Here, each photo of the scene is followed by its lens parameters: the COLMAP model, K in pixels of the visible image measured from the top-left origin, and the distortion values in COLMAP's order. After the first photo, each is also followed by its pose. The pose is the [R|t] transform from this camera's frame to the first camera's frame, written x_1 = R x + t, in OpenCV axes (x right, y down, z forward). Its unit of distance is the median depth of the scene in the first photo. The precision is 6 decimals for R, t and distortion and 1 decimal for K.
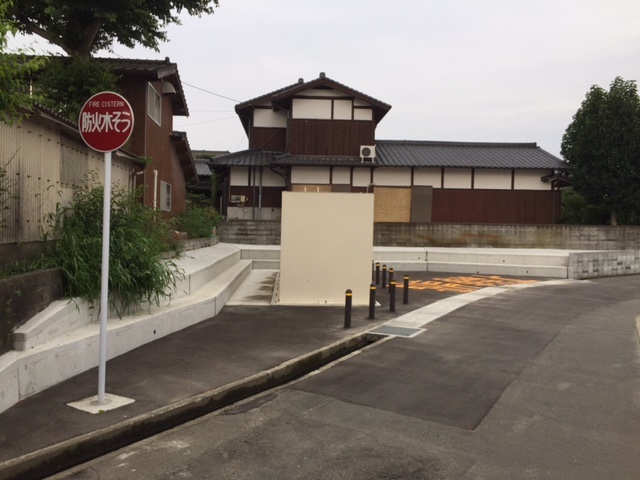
lens RADIAL K [[541.4, 0, 320.0], [0, 541.4, 240.0], [0, 0, 1]] dist [0.003730, -0.001075]
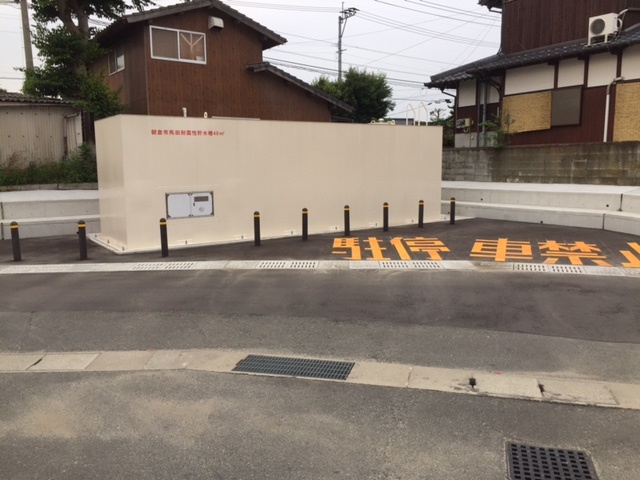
lens RADIAL K [[541.4, 0, 320.0], [0, 541.4, 240.0], [0, 0, 1]] dist [0.003730, -0.001075]
pose [[0.545723, 0.090118, -0.833106, 0.434371], [0.019686, 0.992547, 0.120260, -0.004406], [0.837735, -0.082029, 0.539882, 0.384627]]
